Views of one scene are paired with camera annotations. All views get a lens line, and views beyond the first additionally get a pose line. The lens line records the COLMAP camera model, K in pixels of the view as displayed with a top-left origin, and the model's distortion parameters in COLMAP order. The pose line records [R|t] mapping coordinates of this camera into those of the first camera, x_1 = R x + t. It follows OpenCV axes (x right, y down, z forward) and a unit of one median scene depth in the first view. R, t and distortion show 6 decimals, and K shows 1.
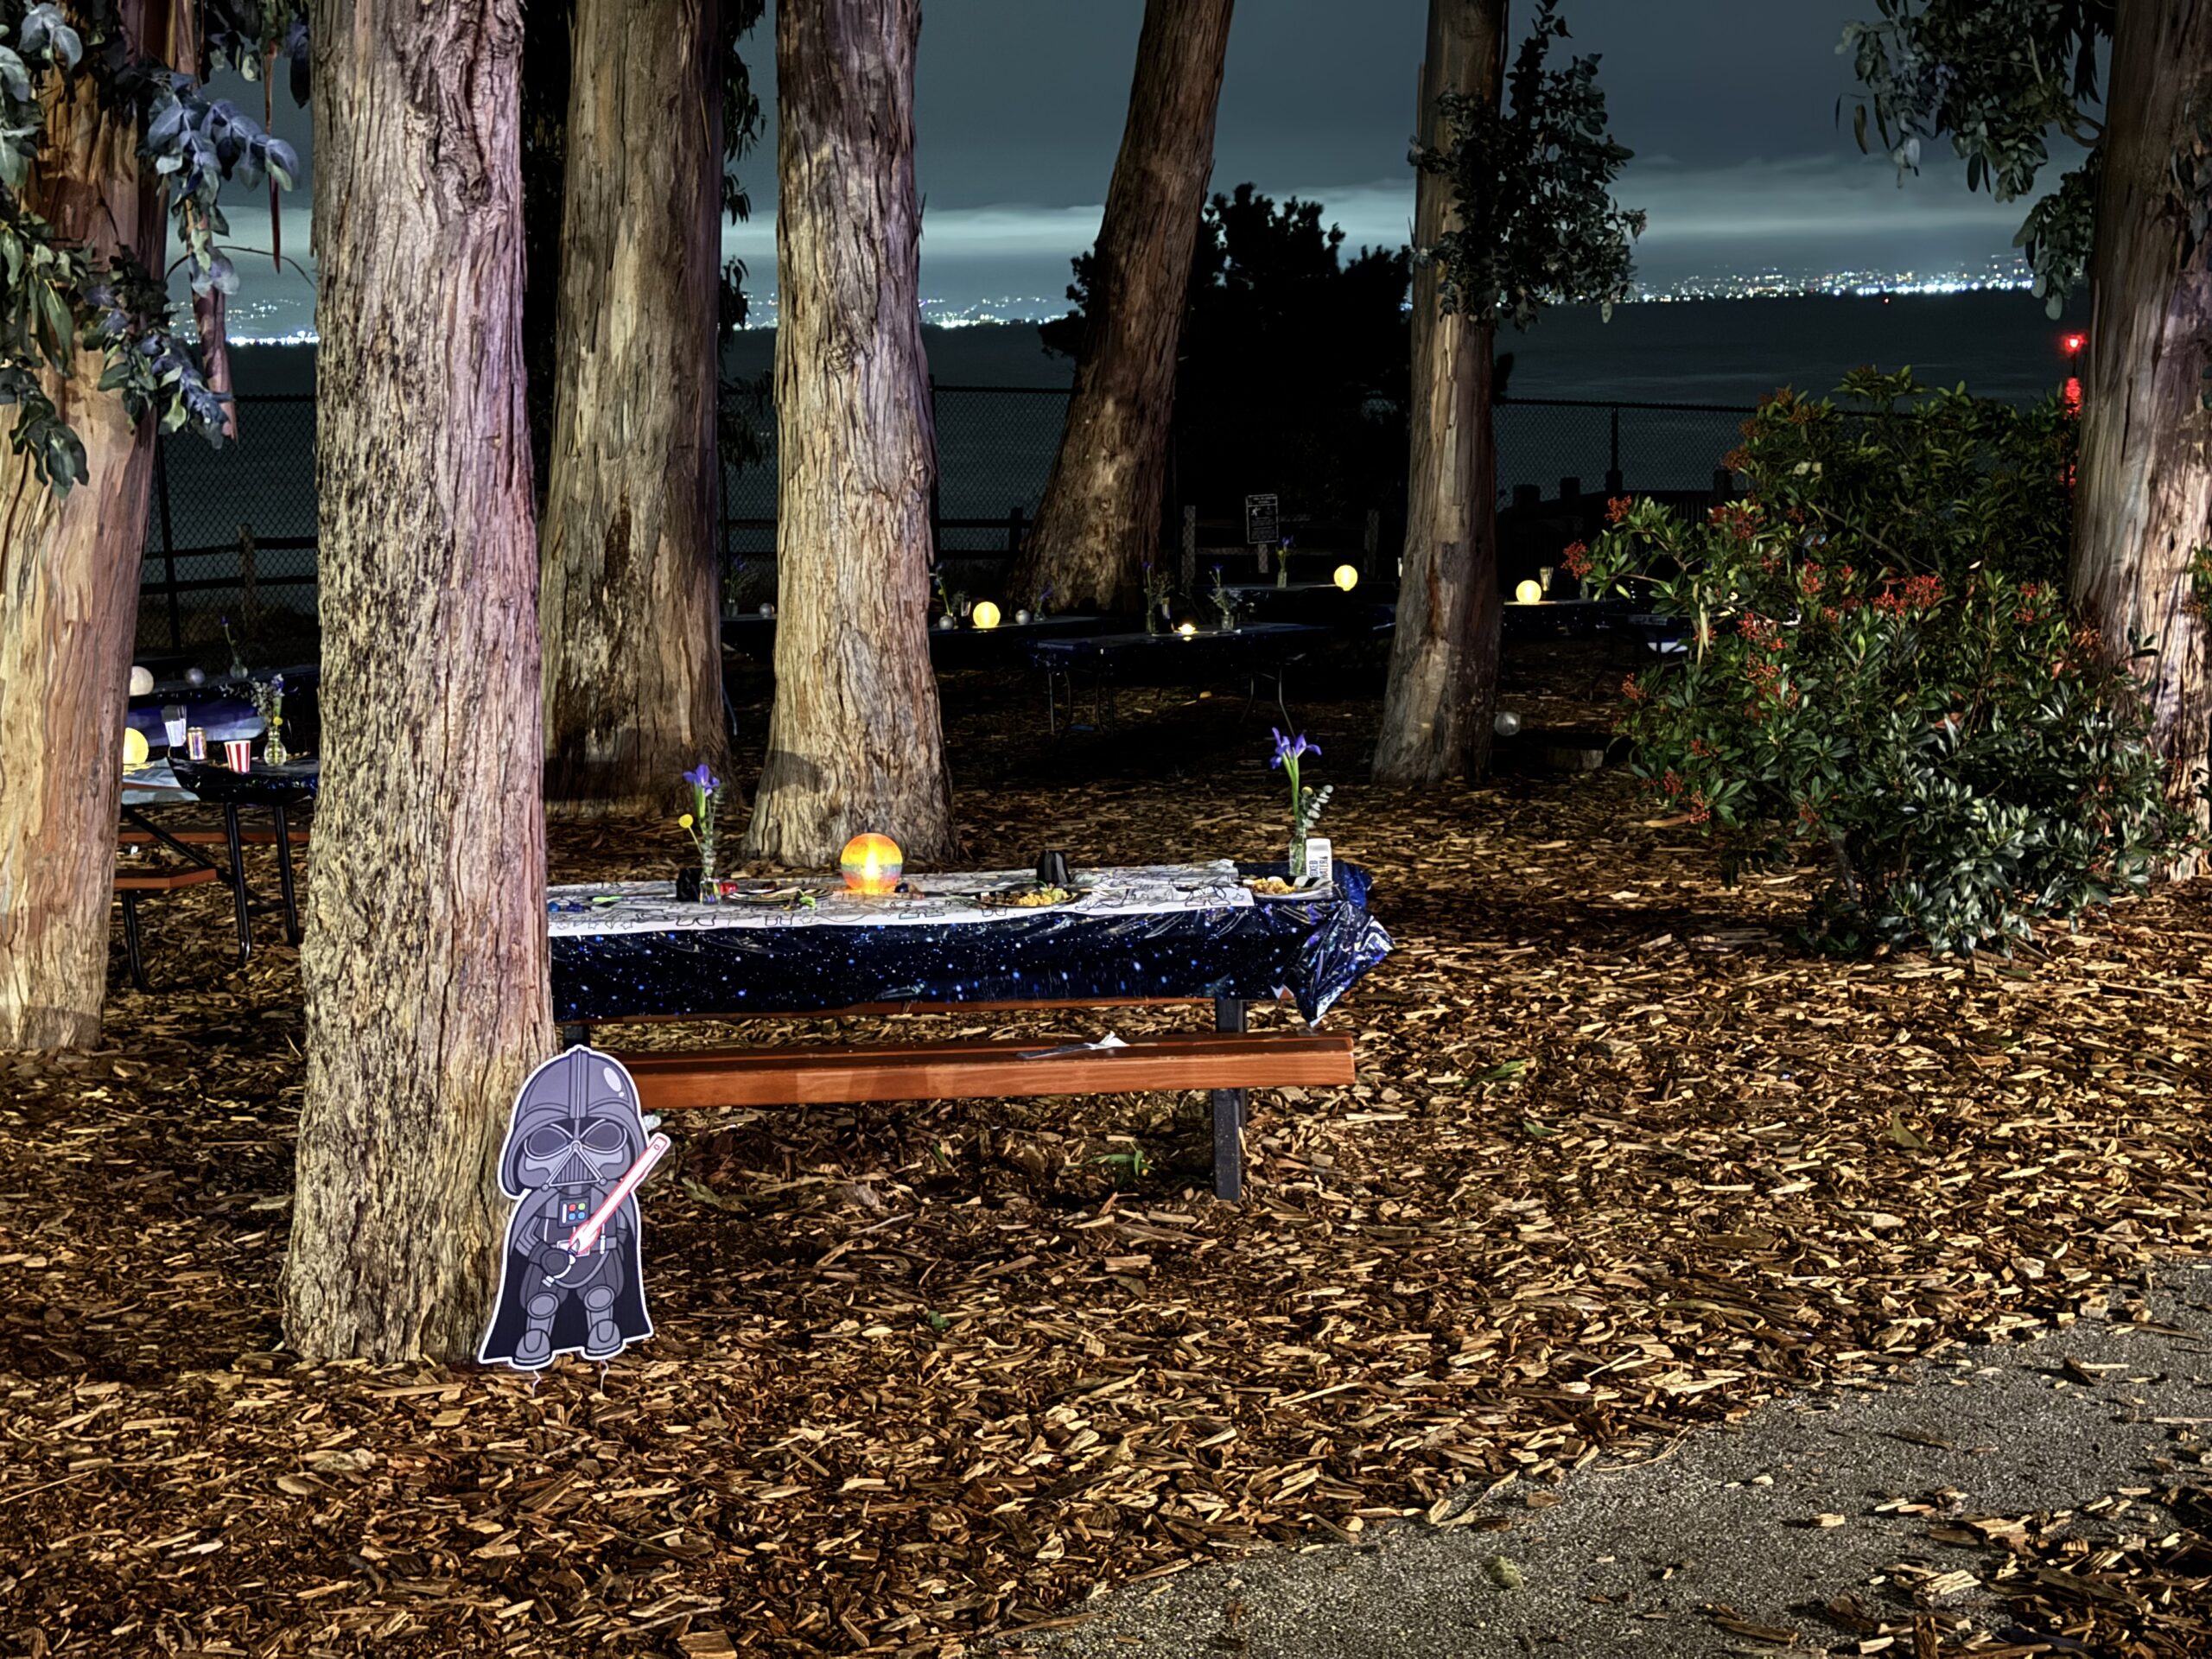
lens RADIAL K [[3094.7, 0, 1110.6], [0, 3094.7, 834.7], [0, 0, 1]] dist [0.019899, 0.000000]
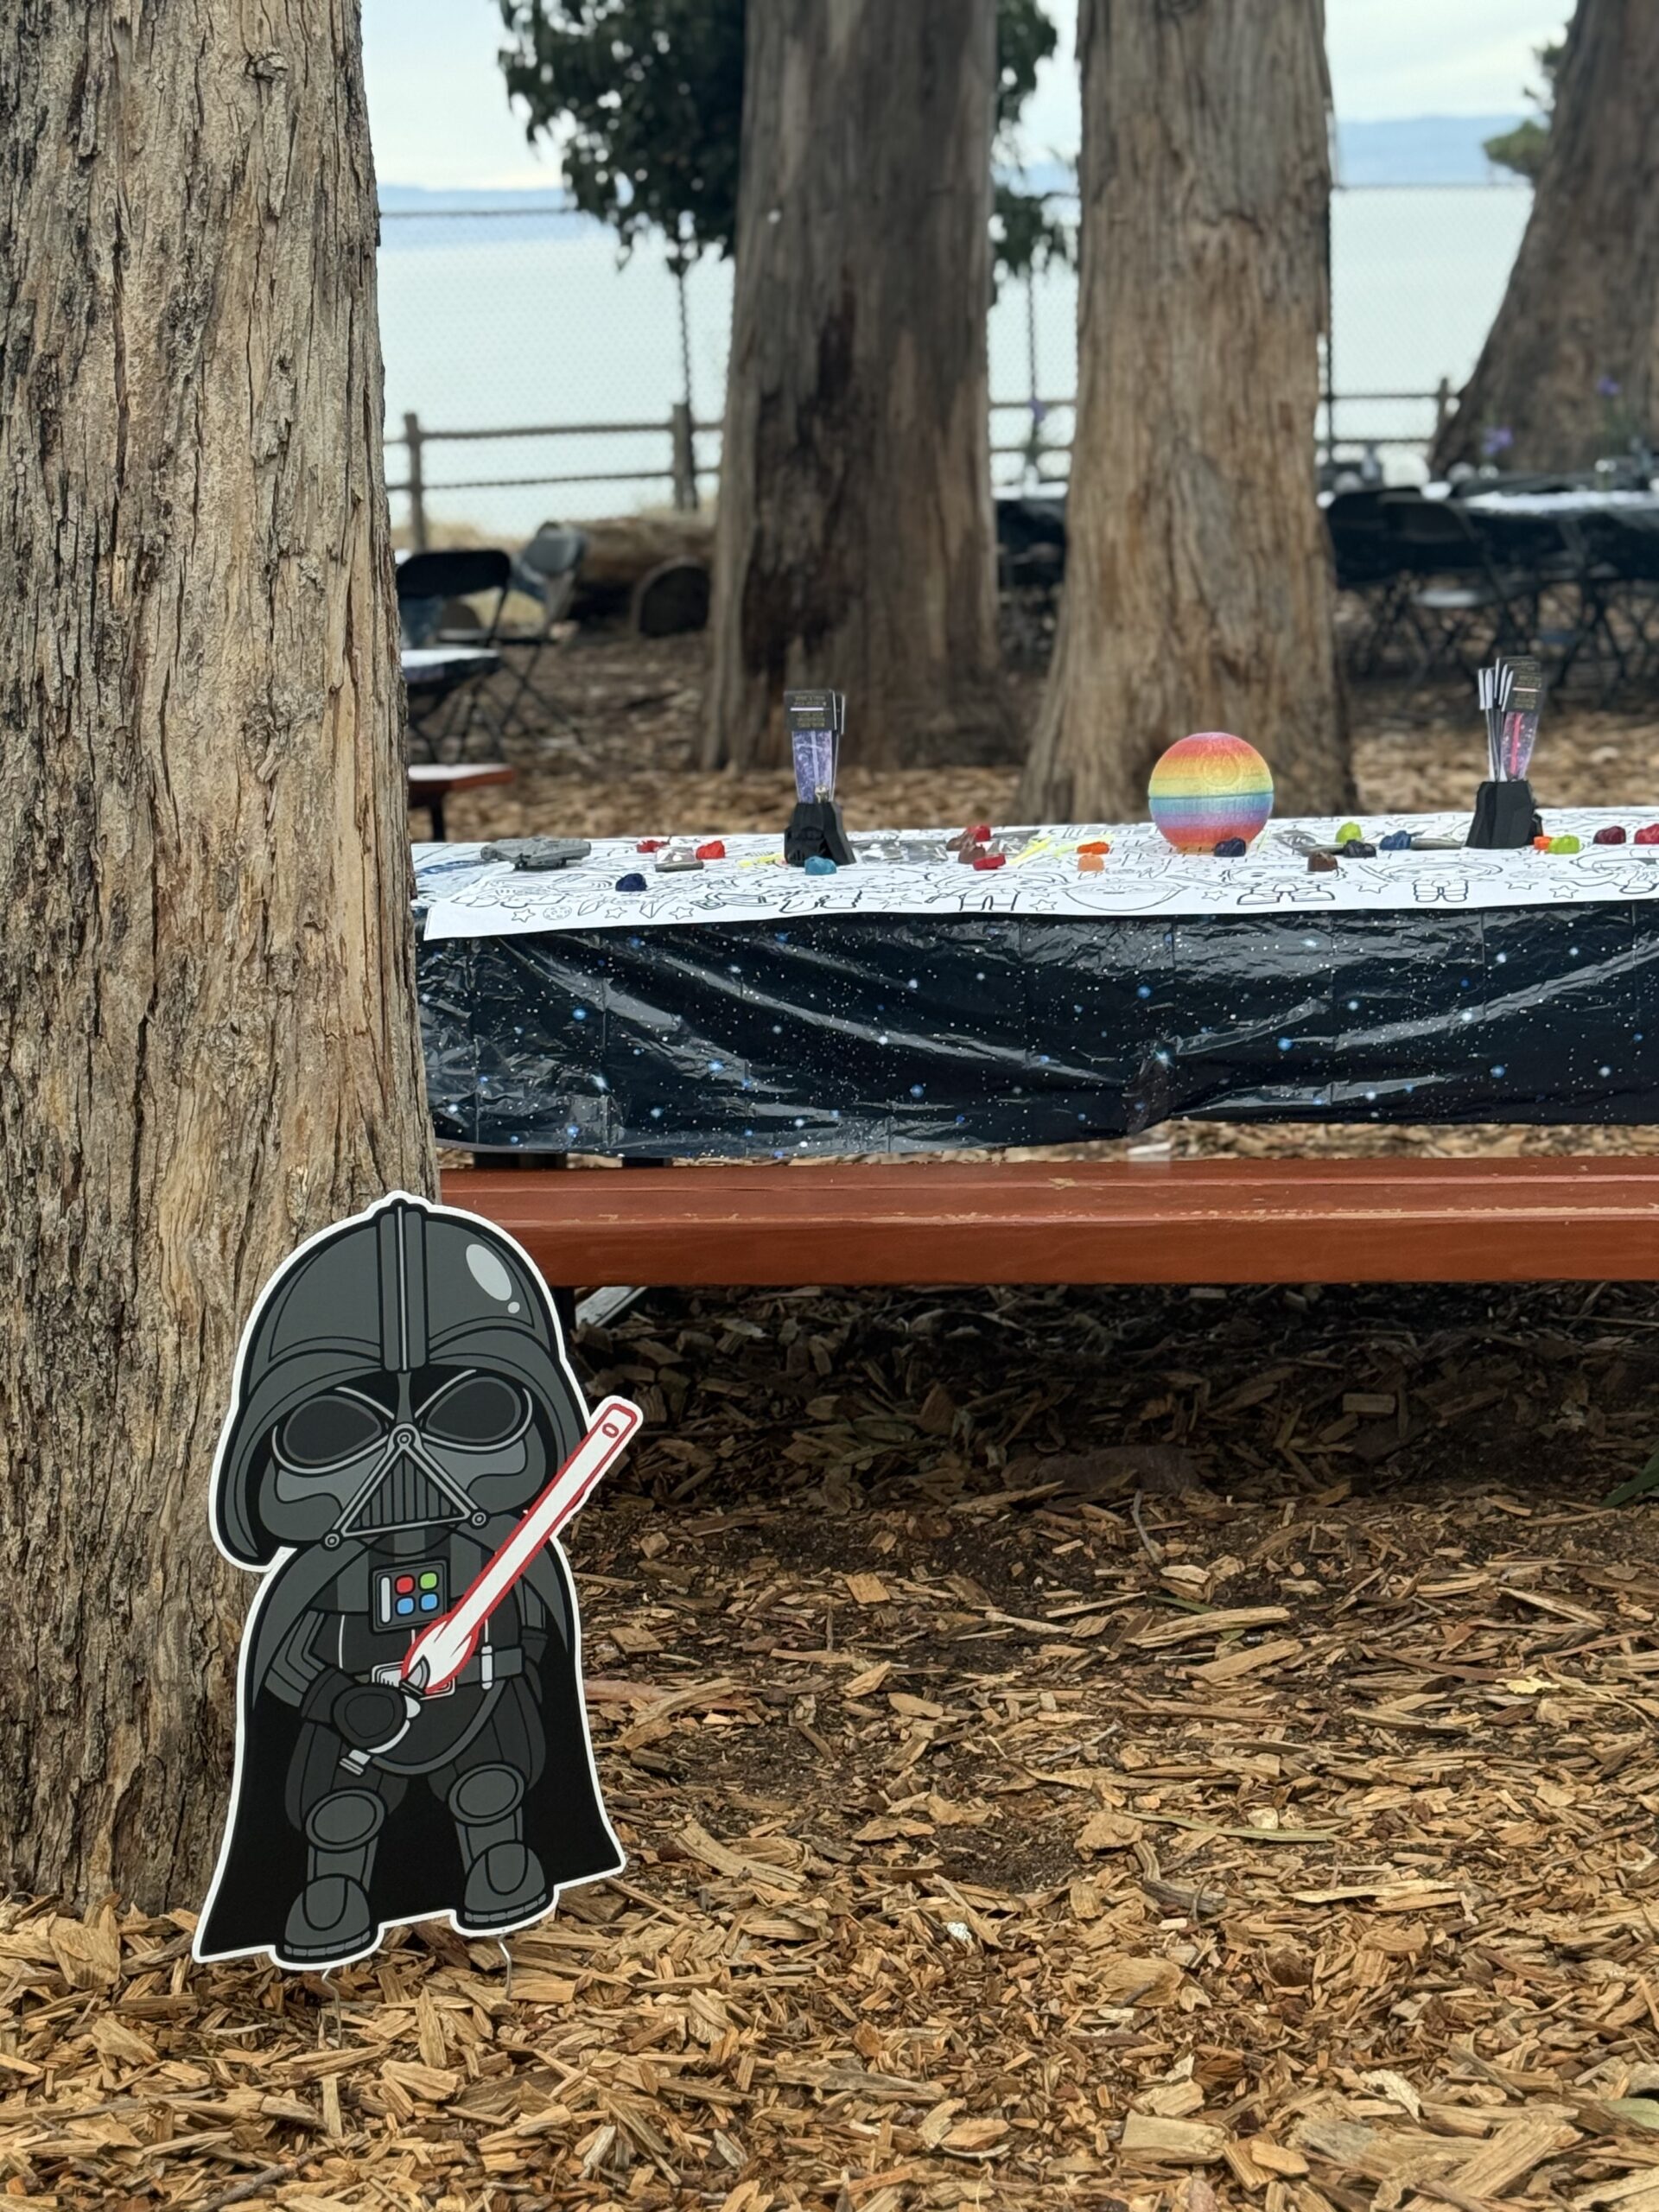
lens RADIAL K [[3832.6, 0, 840.4], [0, 3832.6, 1108.5], [0, 0, 1]] dist [0.252478, 0.000000]
pose [[0.983839, 0.016350, -0.178309, -0.029353], [-0.004000, 0.997581, 0.069400, 0.023307], [0.179012, -0.067565, 0.981524, 0.503767]]
